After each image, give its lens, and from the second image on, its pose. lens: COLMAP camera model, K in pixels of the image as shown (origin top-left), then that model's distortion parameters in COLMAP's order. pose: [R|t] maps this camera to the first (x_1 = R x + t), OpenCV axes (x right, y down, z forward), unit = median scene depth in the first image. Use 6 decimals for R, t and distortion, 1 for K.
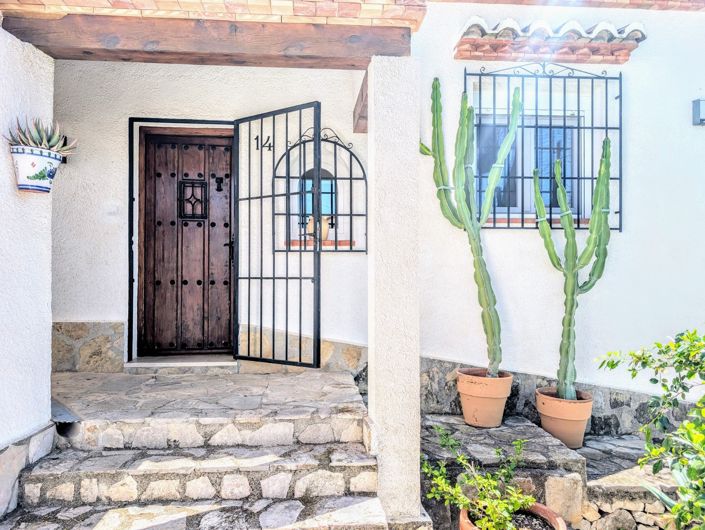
lens RADIAL K [[507.7, 0, 357.2], [0, 507.7, 268.9], [0, 0, 1]] dist [0.026498, -0.023551]
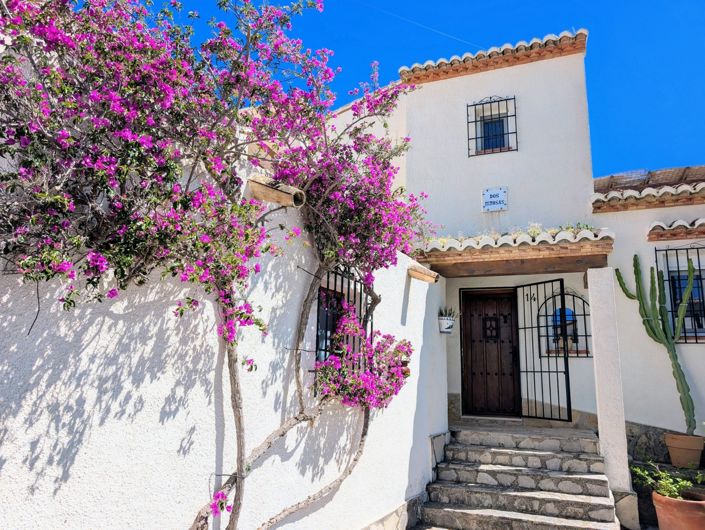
lens RADIAL K [[507.7, 0, 352.5], [0, 507.7, 272.3], [0, 0, 1]] dist [0.026498, -0.023551]
pose [[0.892906, -0.068388, -0.445019, 0.067629], [-0.018622, 0.981942, -0.188264, 0.024245], [0.449858, 0.176389, 0.875508, -0.944581]]
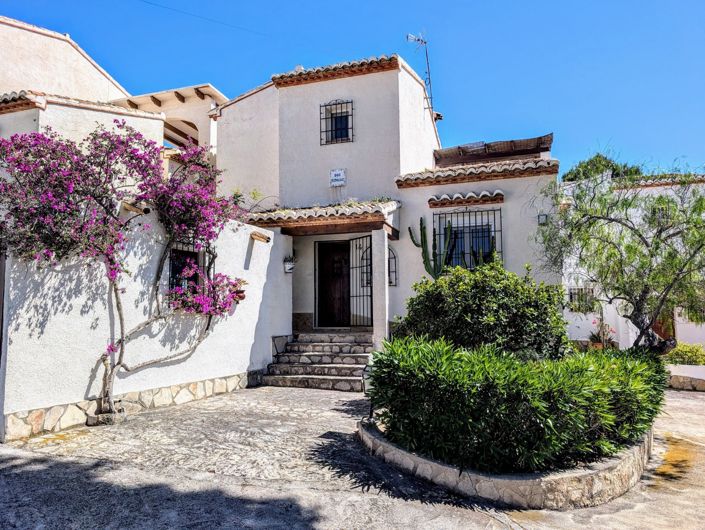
lens RADIAL K [[507.7, 0, 353.8], [0, 507.7, 270.7], [0, 0, 1]] dist [0.026498, -0.023551]
pose [[0.922350, -0.040007, -0.384279, 0.839848], [0.012710, 0.997228, -0.073315, 0.079120], [0.386146, 0.062738, 0.920302, -1.514483]]
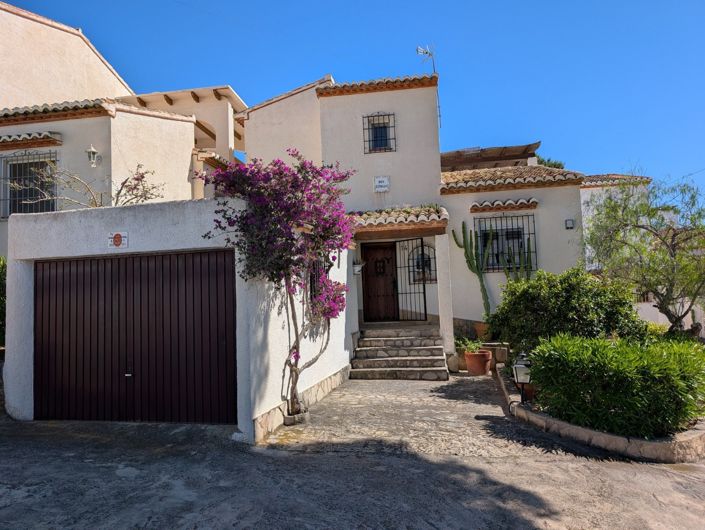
lens RADIAL K [[507.7, 0, 353.4], [0, 507.7, 261.8], [0, 0, 1]] dist [0.026498, -0.023551]
pose [[0.973637, -0.053009, -0.221858, 0.182541], [0.041887, 0.997633, -0.054541, -0.016957], [0.224224, 0.043810, 0.973552, -1.980648]]
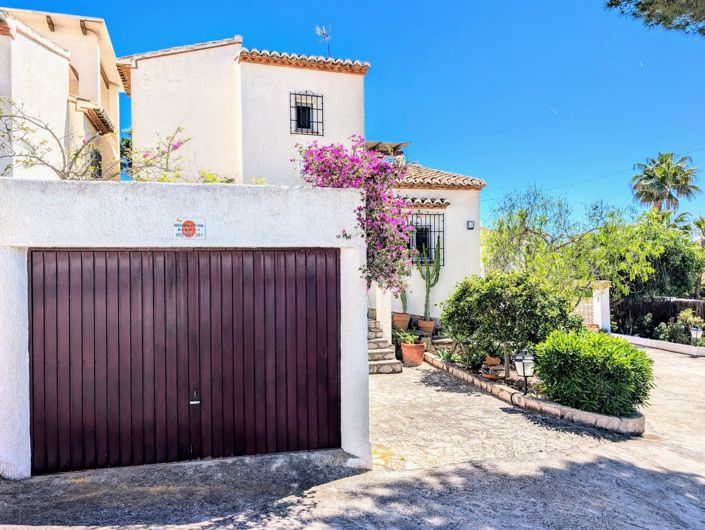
lens RADIAL K [[507.7, 0, 349.6], [0, 507.7, 266.1], [0, 0, 1]] dist [0.026498, -0.023551]
pose [[0.974514, -0.011058, 0.224053, -0.724497], [0.008864, 0.999902, 0.010795, -0.117144], [-0.224150, -0.008534, 0.974517, -1.872769]]
